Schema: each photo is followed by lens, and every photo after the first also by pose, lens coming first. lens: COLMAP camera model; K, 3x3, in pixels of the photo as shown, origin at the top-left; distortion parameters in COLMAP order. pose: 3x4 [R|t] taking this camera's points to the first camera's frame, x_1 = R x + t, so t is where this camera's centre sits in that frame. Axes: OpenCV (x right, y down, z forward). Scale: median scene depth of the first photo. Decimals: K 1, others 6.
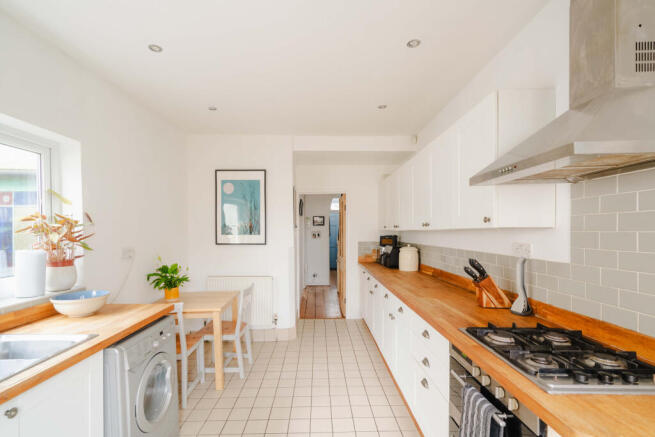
lens RADIAL K [[302.9, 0, 305.3], [0, 302.9, 235.1], [0, 0, 1]] dist [-0.009551, 0.003615]
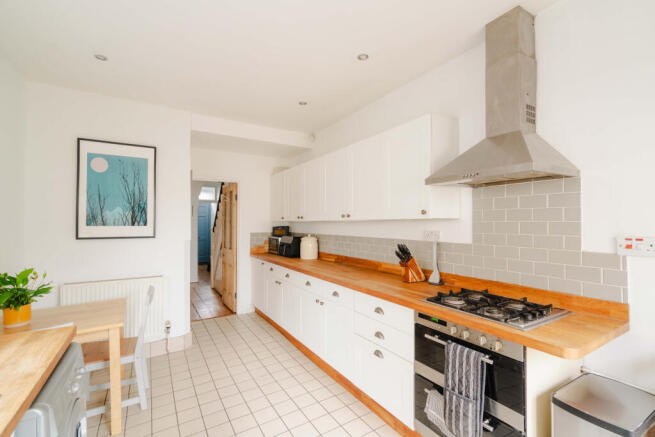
lens RADIAL K [[302.9, 0, 325.4], [0, 302.9, 219.3], [0, 0, 1]] dist [-0.009551, 0.003615]
pose [[0.845376, 0.007479, 0.534120, -0.235645], [0.005646, 0.999721, -0.022933, 0.003163], [-0.534142, 0.022403, 0.845098, 0.078827]]
